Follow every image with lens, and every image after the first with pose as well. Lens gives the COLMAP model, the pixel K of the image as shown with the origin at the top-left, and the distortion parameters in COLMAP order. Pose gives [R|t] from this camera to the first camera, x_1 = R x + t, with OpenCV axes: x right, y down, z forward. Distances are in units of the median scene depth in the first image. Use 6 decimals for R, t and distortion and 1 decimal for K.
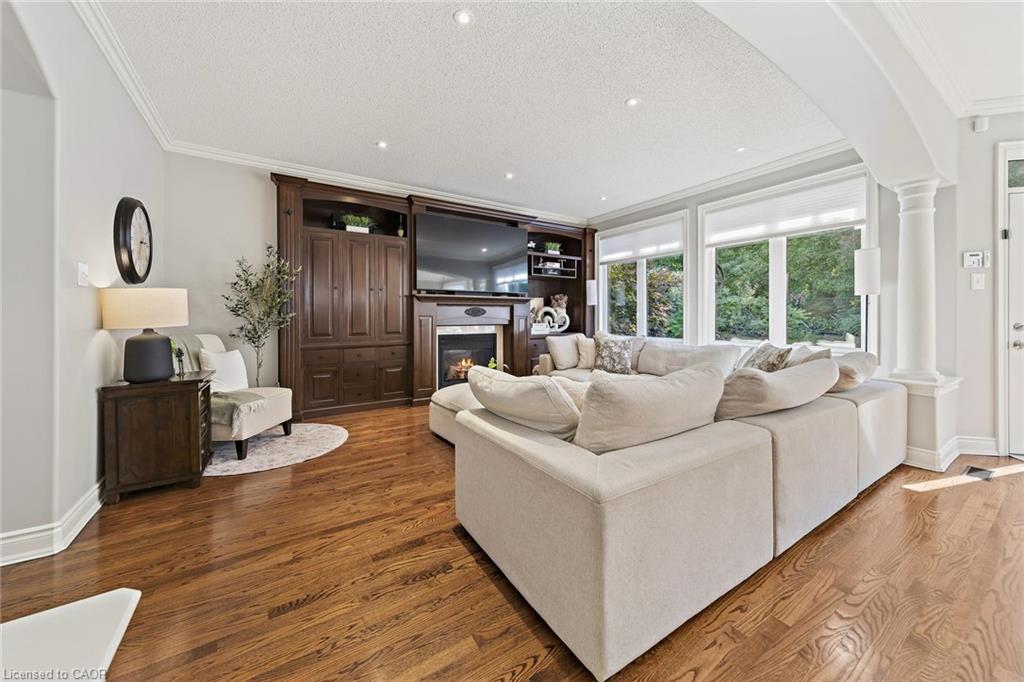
lens RADIAL K [[366.8, 0, 509.5], [0, 366.8, 317.4], [0, 0, 1]] dist [0.005318, -0.000570]
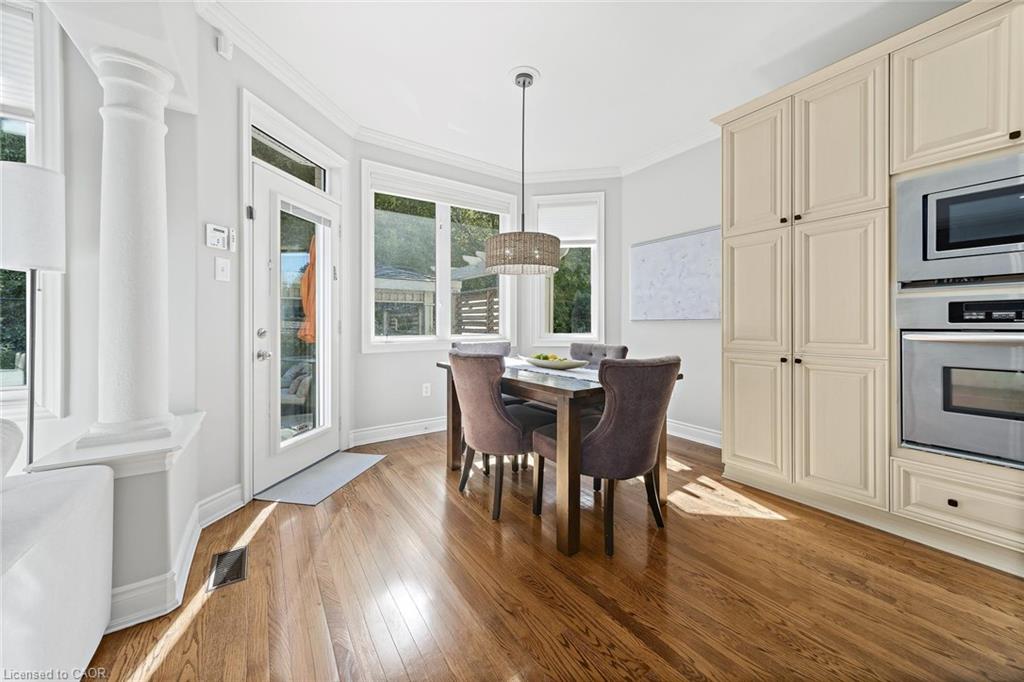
lens RADIAL K [[366.8, 0, 510.6], [0, 366.8, 324.6], [0, 0, 1]] dist [0.005318, -0.000570]
pose [[-0.027527, -0.000045, 0.999621, 0.374437], [0.002030, 0.999998, 0.000101, 0.005610], [-0.999619, 0.002032, -0.027526, 0.319638]]
